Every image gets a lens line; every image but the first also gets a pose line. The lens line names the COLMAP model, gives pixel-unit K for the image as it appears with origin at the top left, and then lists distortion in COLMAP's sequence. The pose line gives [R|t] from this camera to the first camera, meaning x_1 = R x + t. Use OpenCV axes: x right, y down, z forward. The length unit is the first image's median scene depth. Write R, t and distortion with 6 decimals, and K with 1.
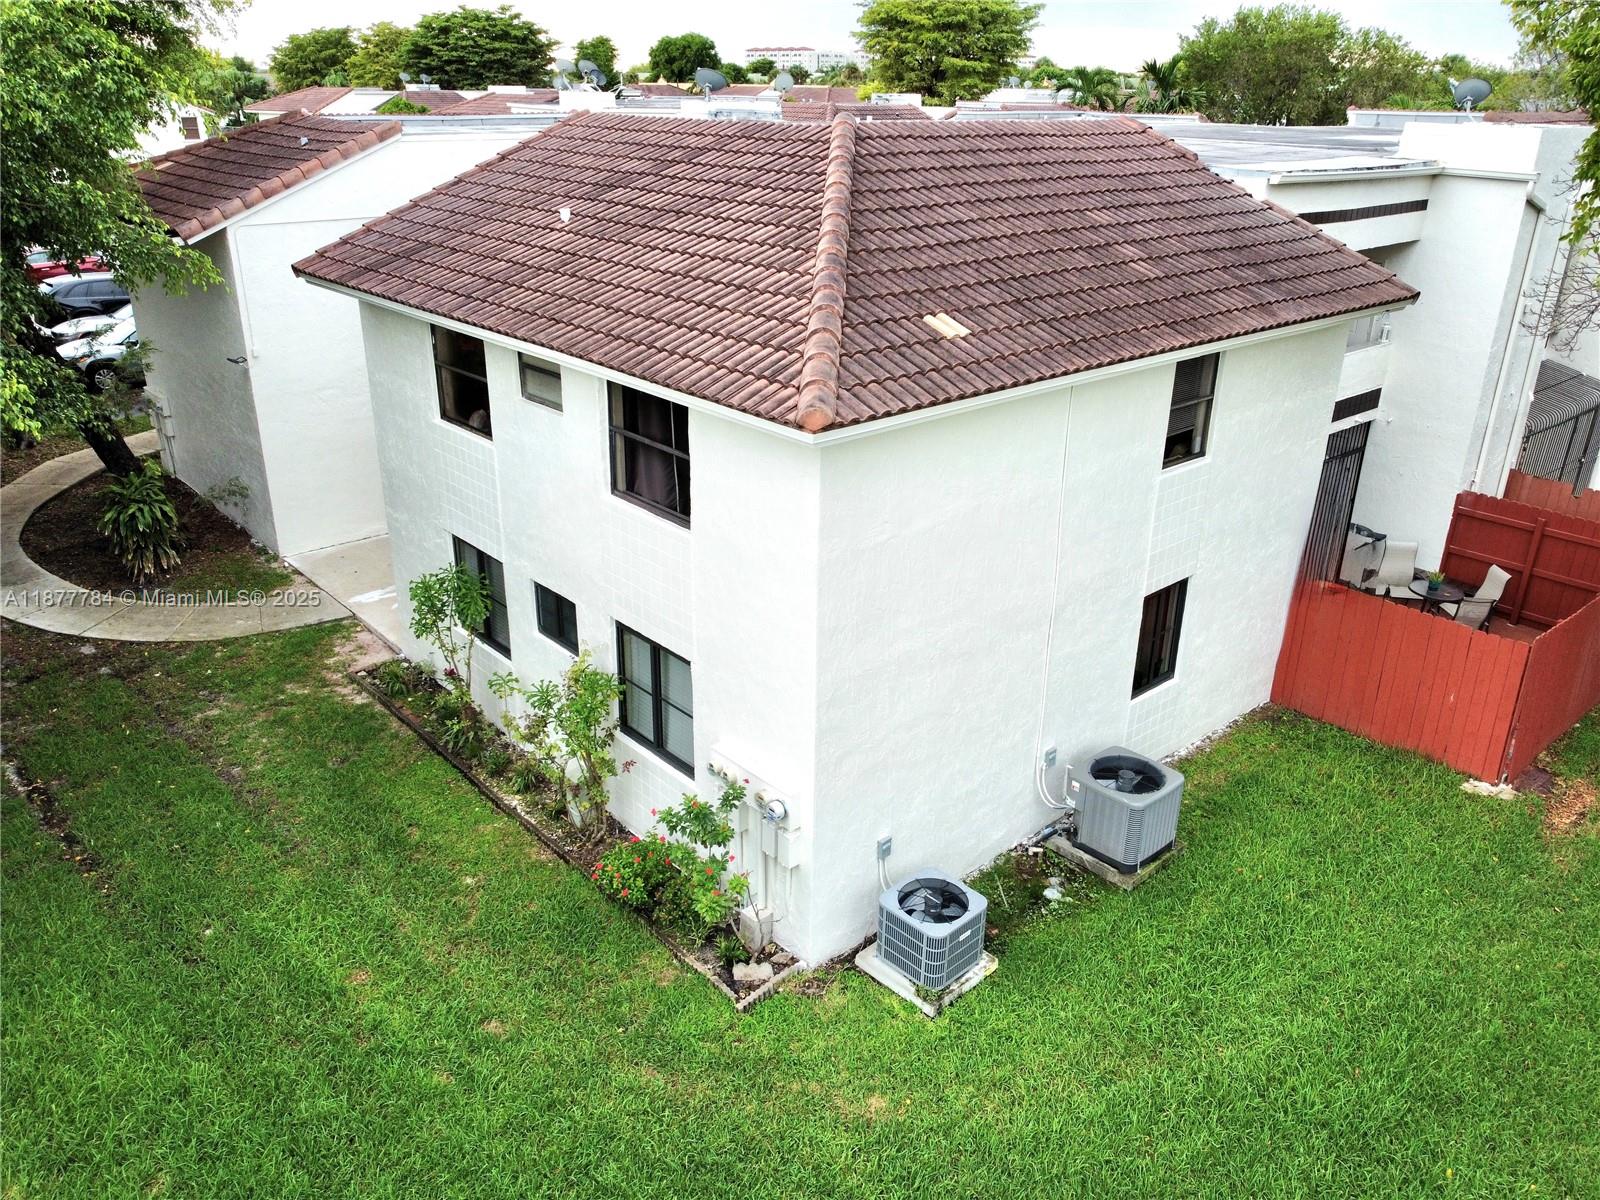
lens RADIAL K [[1196.9, 0, 800.8], [0, 1196.9, 598.8], [0, 0, 1]] dist [0.000883, 0.000843]
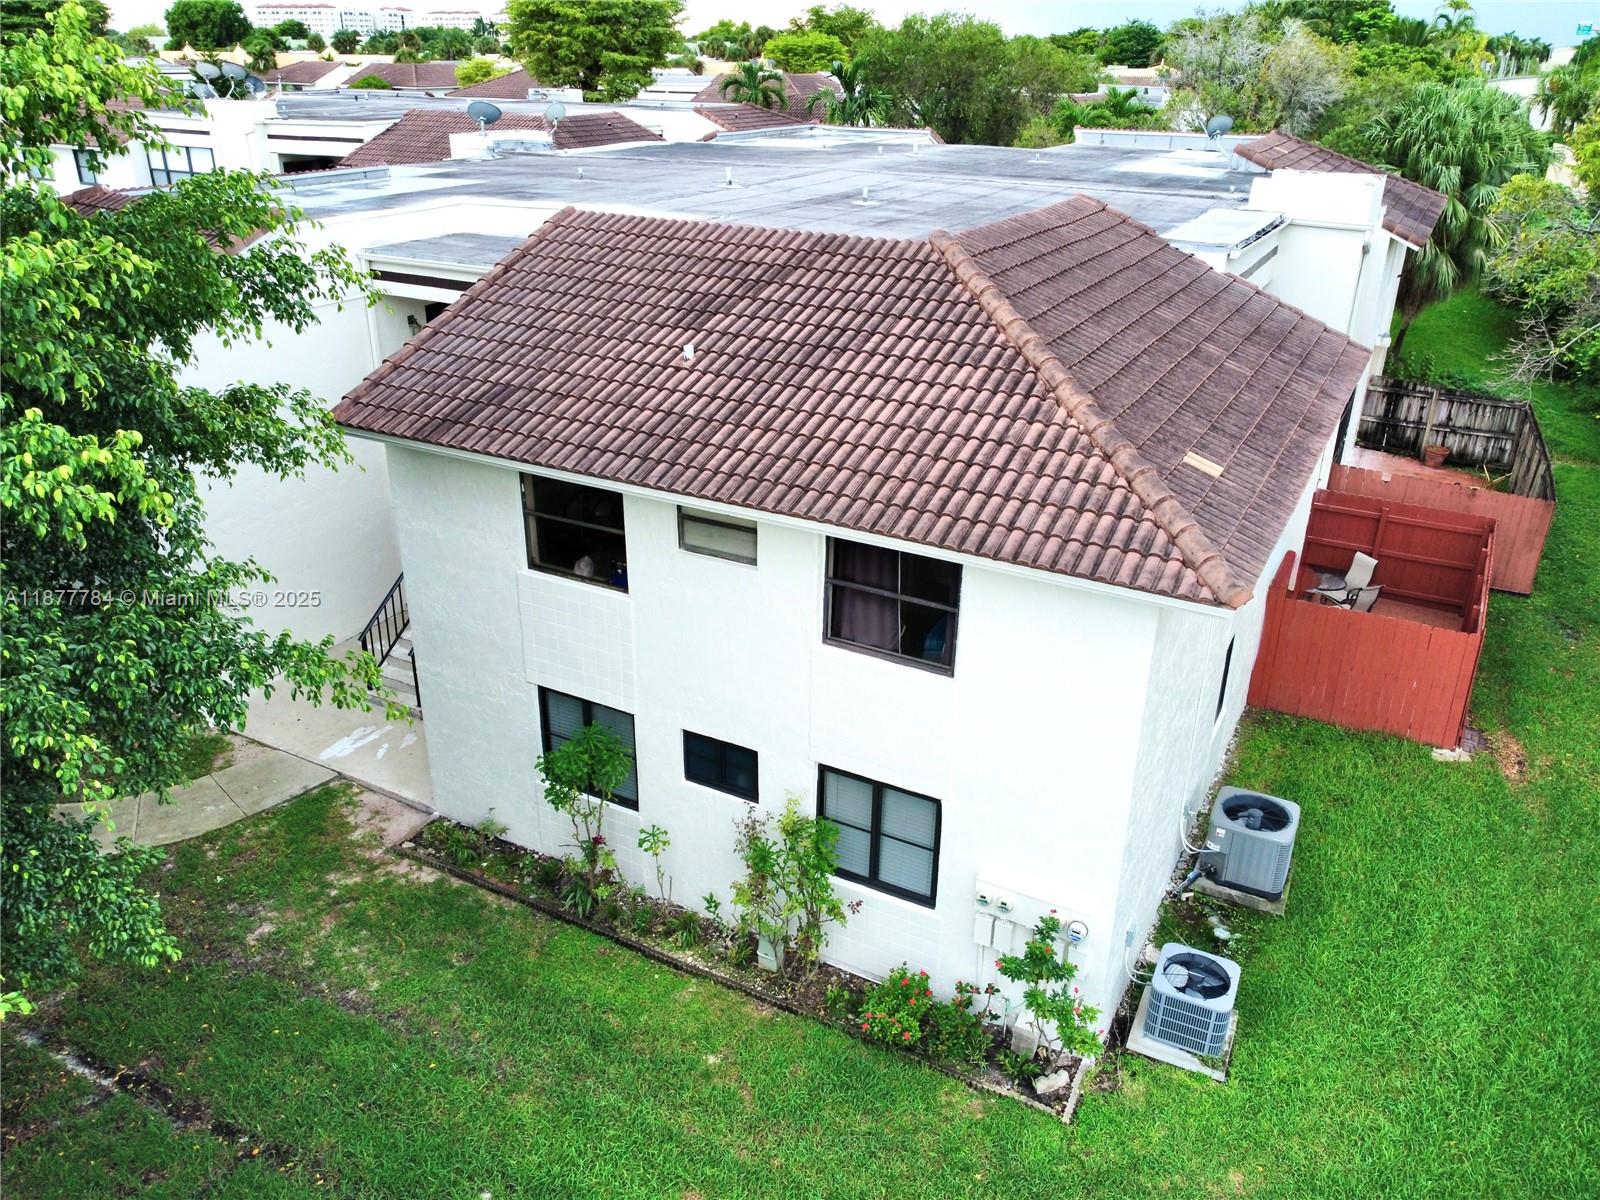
lens RADIAL K [[1196.9, 0, 798.9], [0, 1196.9, 601.6], [0, 0, 1]] dist [0.000883, 0.000843]
pose [[0.940524, -0.144605, 0.307416, -0.410160], [0.135237, 0.989464, 0.051682, -0.151770], [-0.311650, -0.007034, 0.950171, 0.061415]]
